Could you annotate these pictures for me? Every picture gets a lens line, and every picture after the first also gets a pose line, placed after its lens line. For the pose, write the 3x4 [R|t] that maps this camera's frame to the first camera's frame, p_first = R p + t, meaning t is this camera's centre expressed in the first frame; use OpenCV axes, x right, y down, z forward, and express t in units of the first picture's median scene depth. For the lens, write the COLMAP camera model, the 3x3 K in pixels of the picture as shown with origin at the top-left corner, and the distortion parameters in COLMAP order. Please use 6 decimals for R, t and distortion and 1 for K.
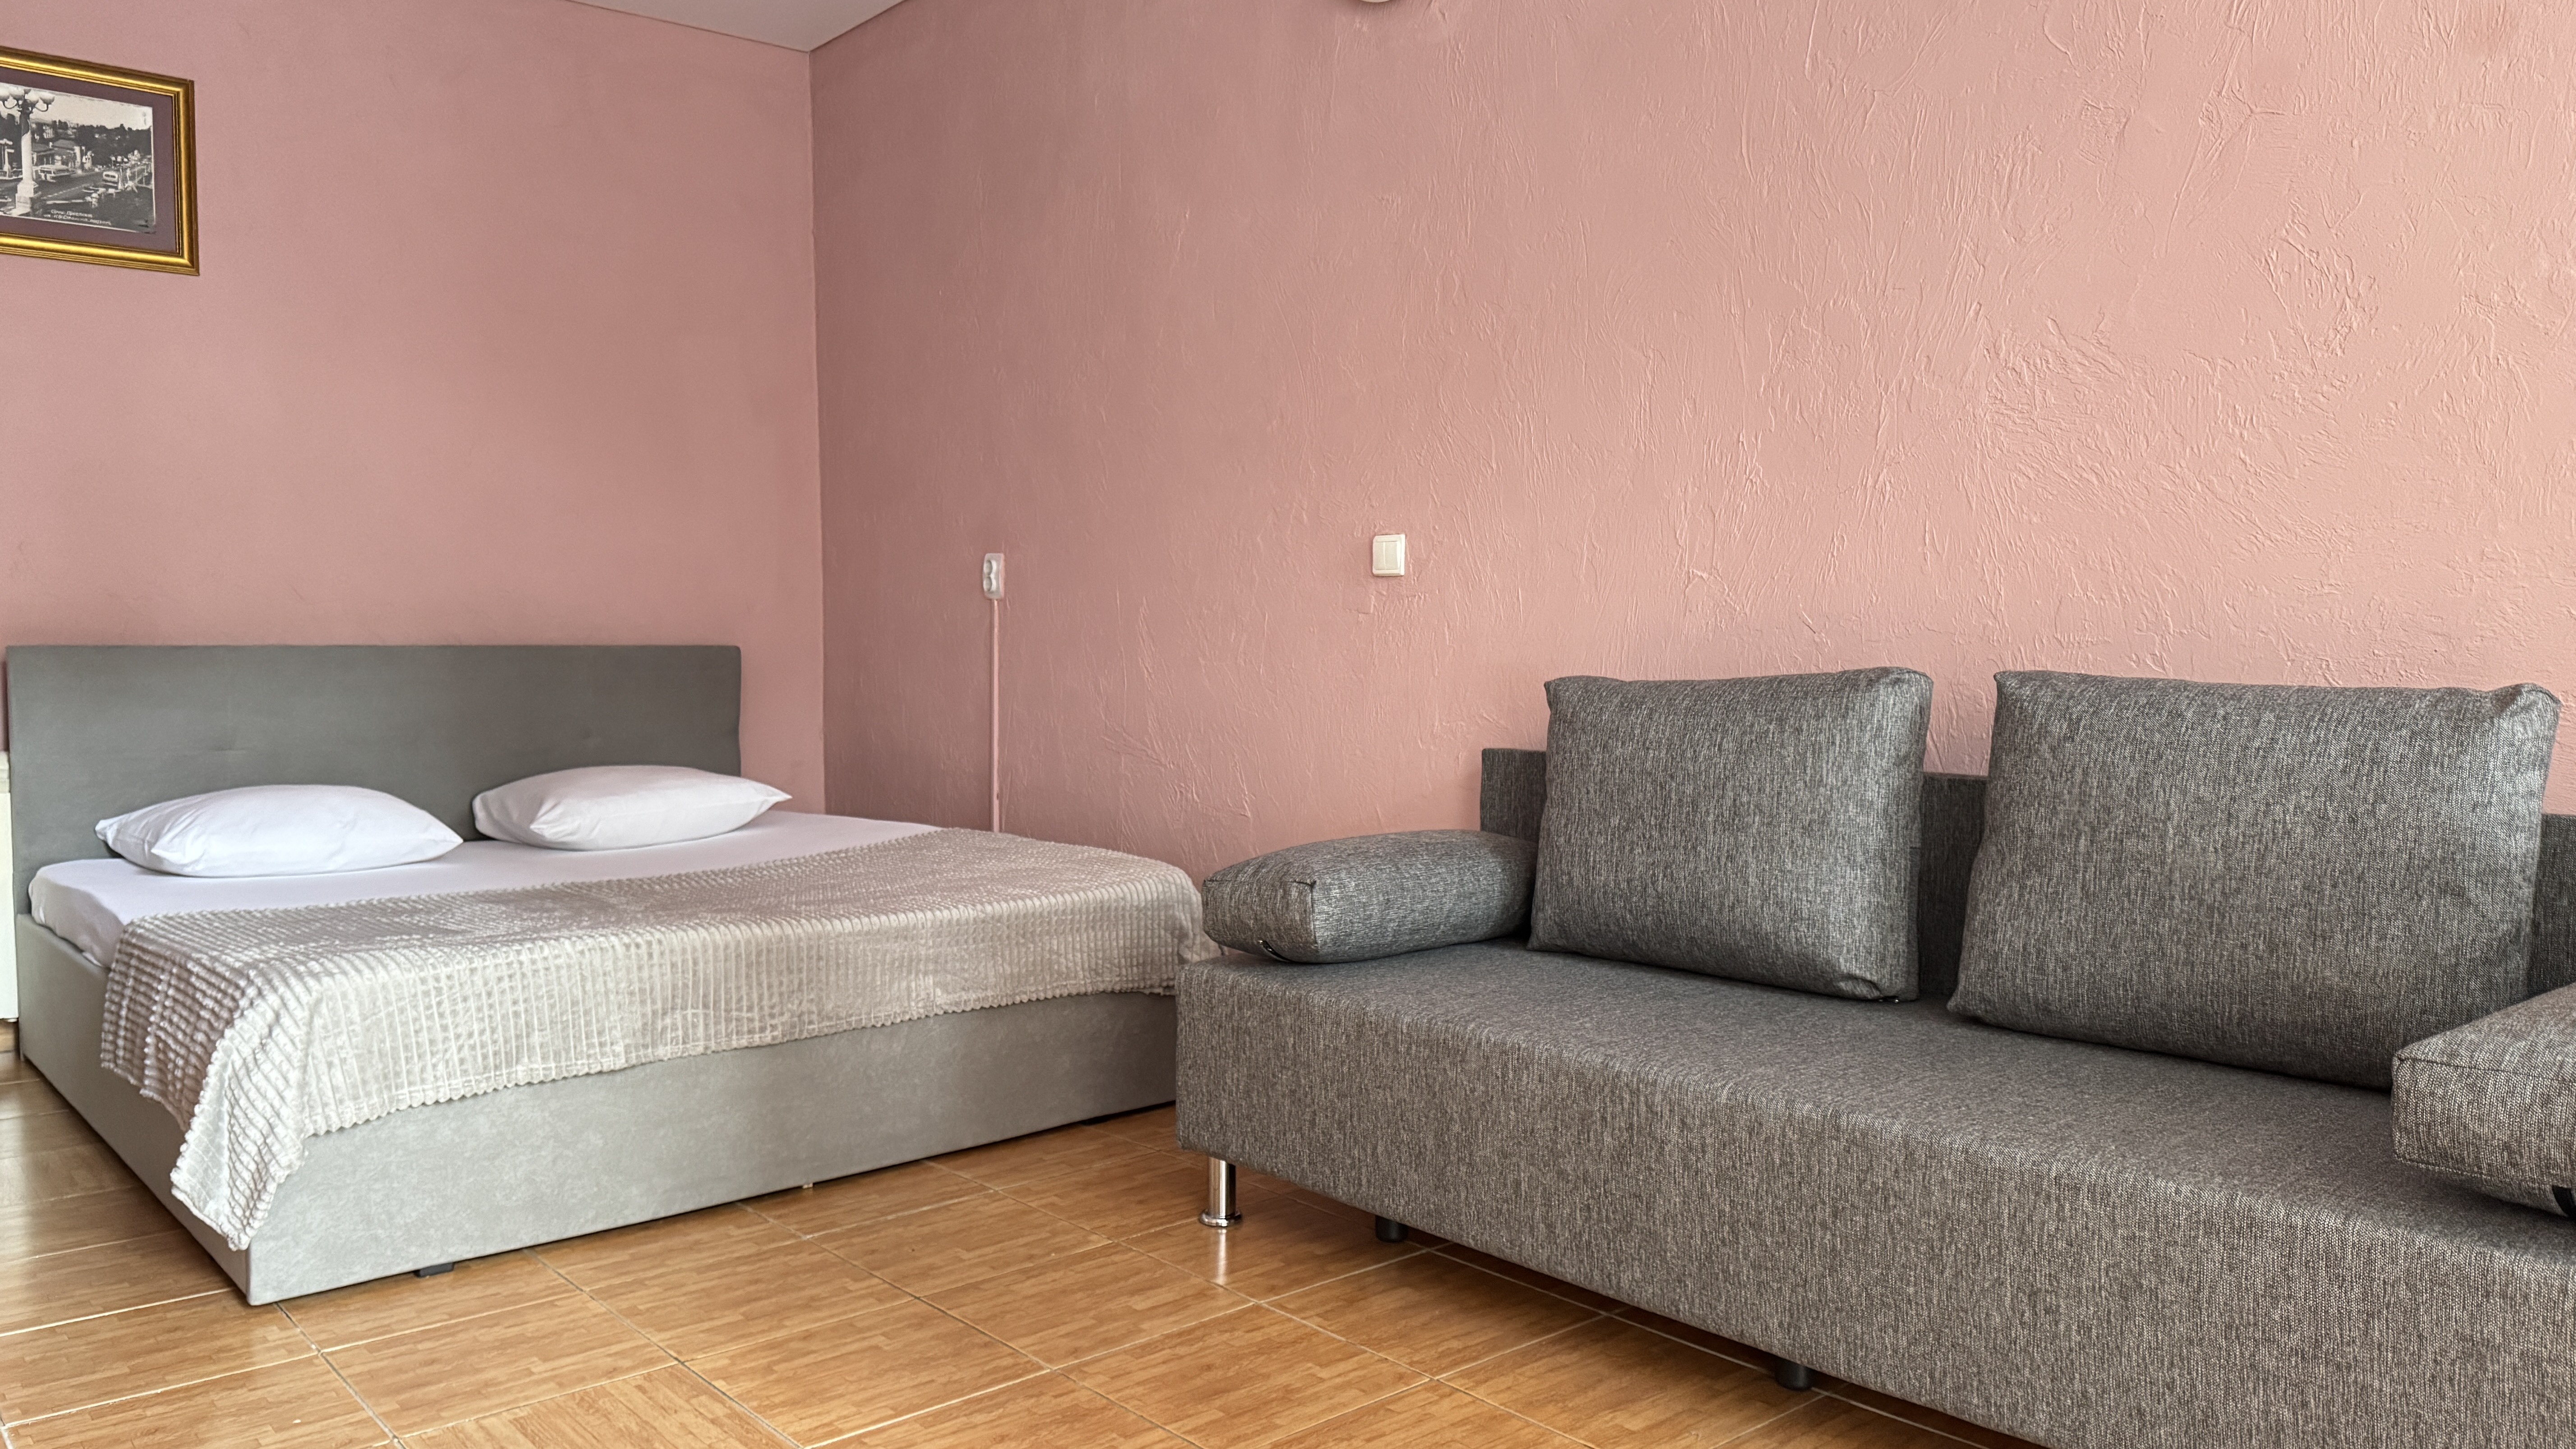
lens RADIAL K [[1829.3, 0, 1306.3], [0, 1829.3, 730.1], [0, 0, 1]] dist [0.077602, -0.078222]
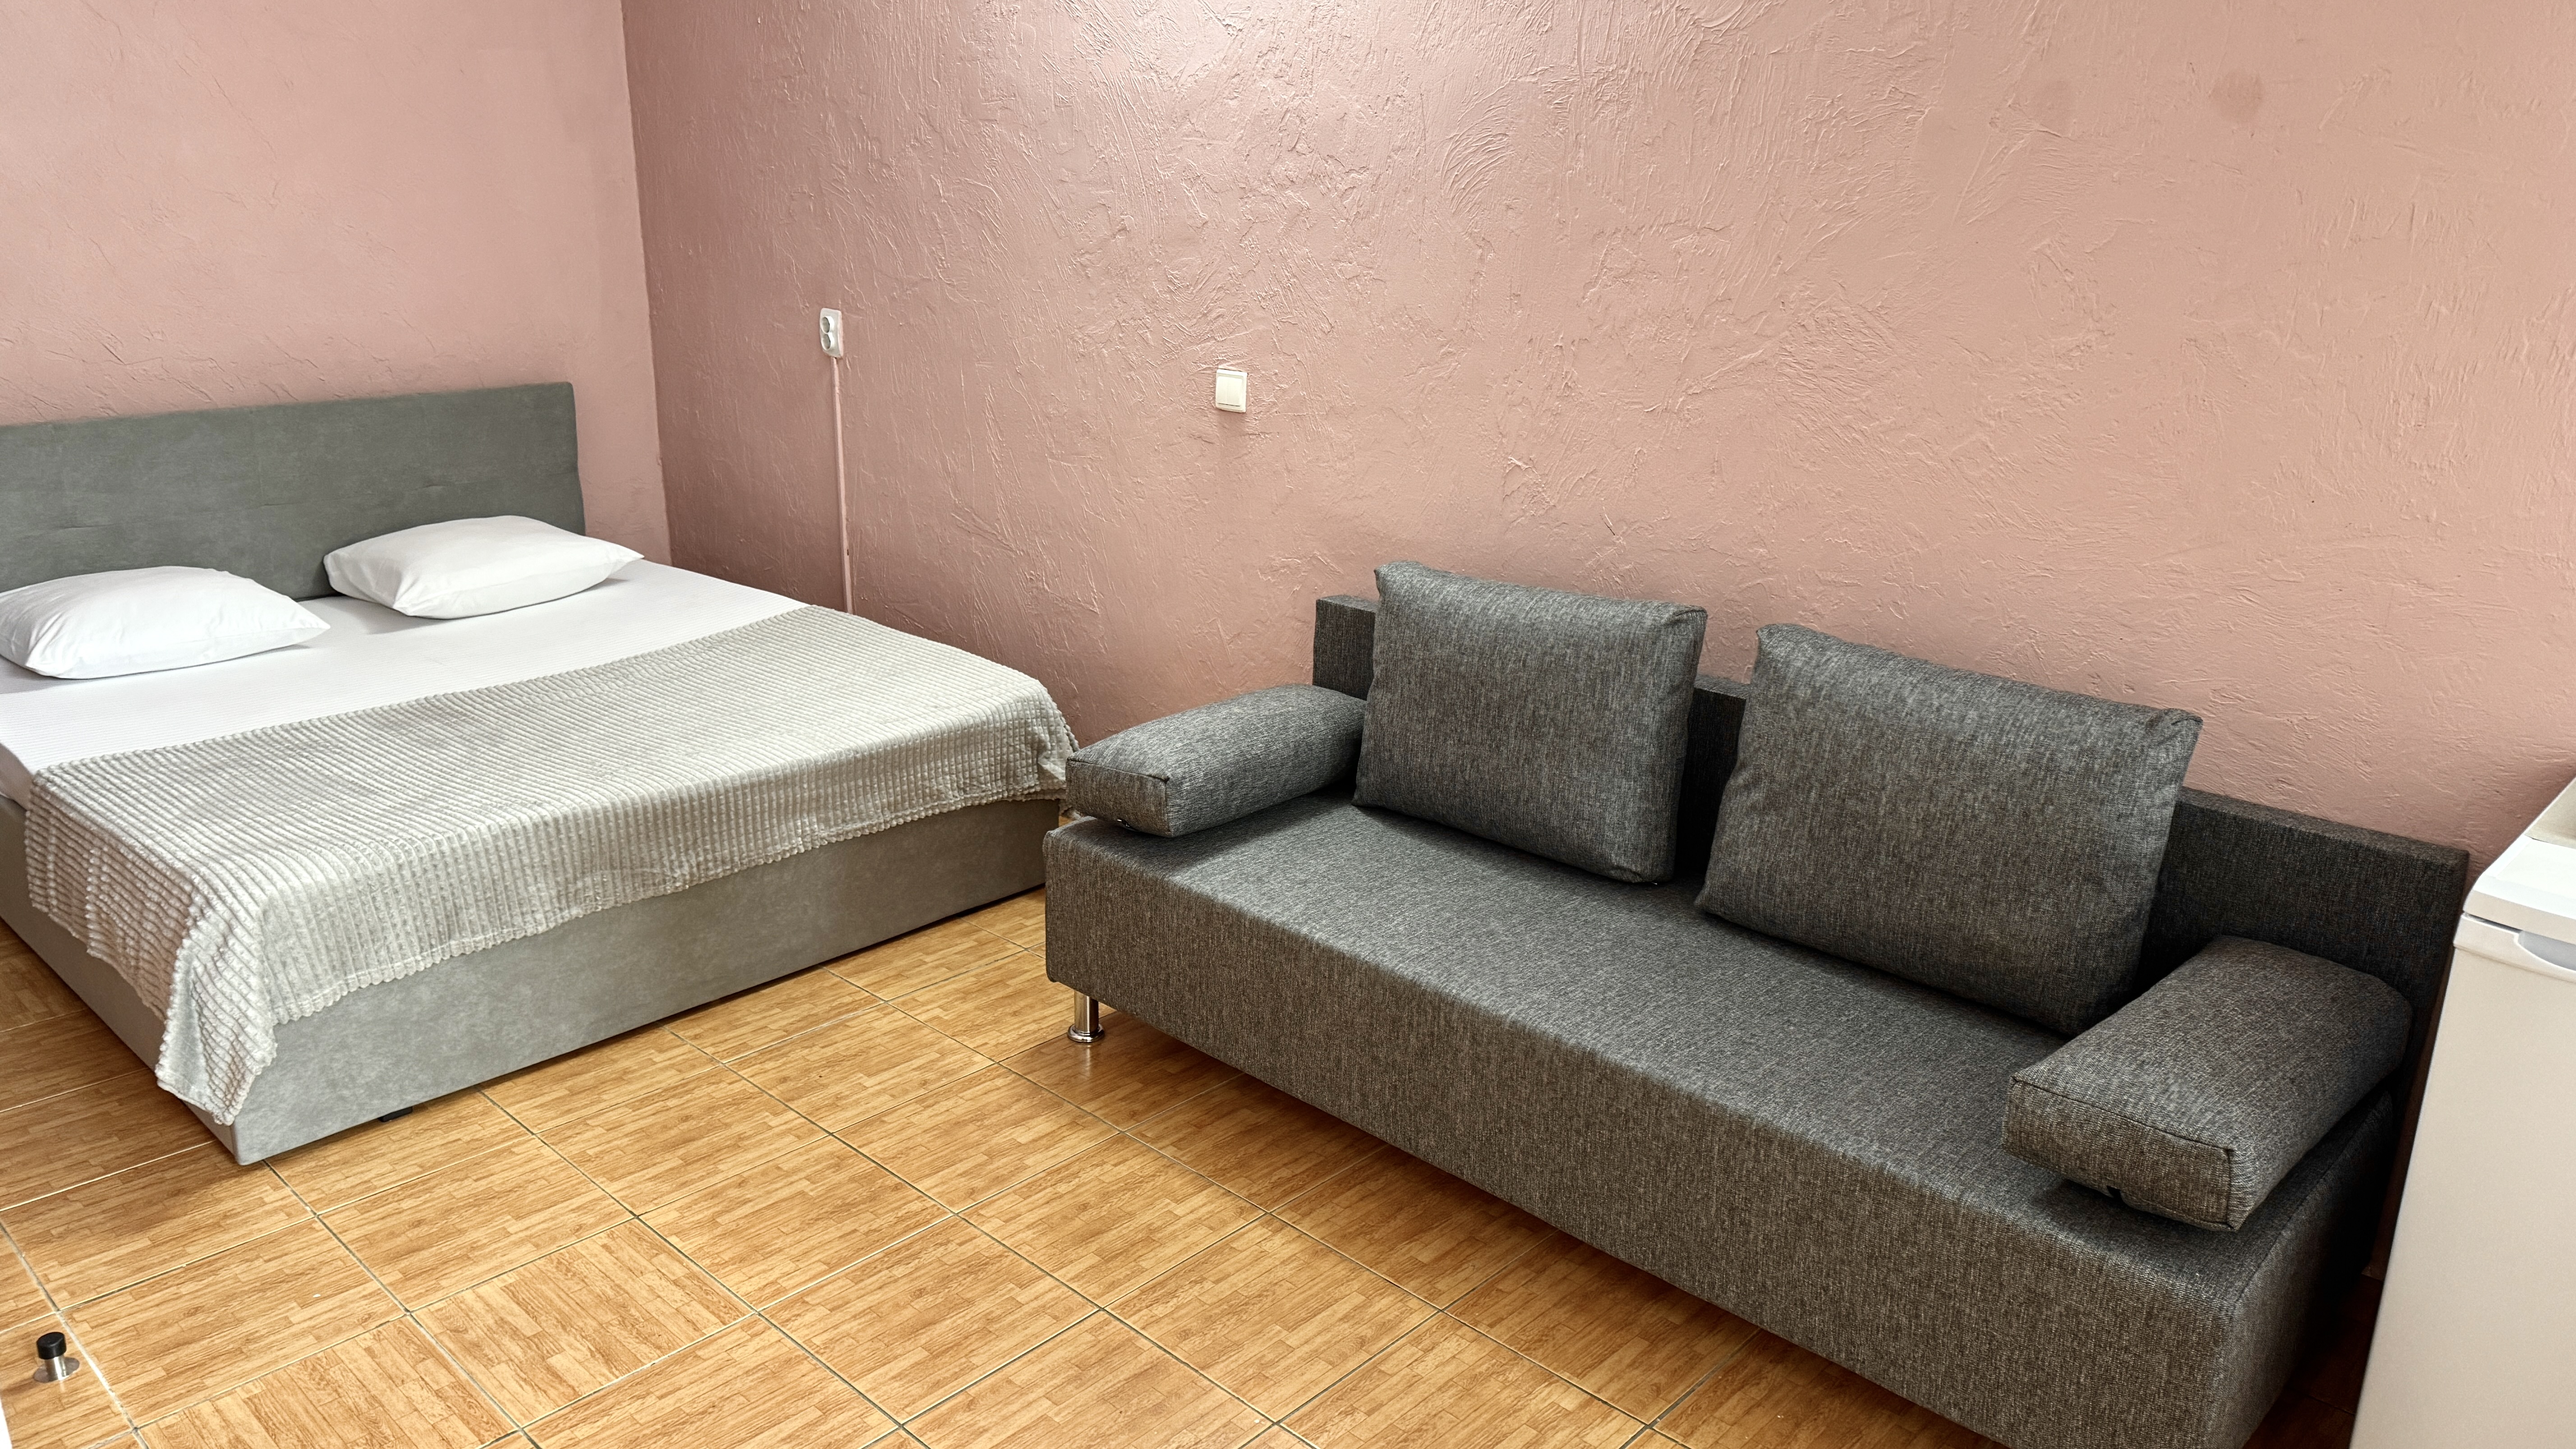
lens RADIAL K [[1829.3, 0, 1303.1], [0, 1829.3, 731.0], [0, 0, 1]] dist [0.077602, -0.078222]
pose [[0.995560, -0.007894, 0.093802, -0.018526], [-0.016706, 0.965842, 0.258591, -0.251704], [-0.092640, -0.259010, 0.961422, -0.094188]]
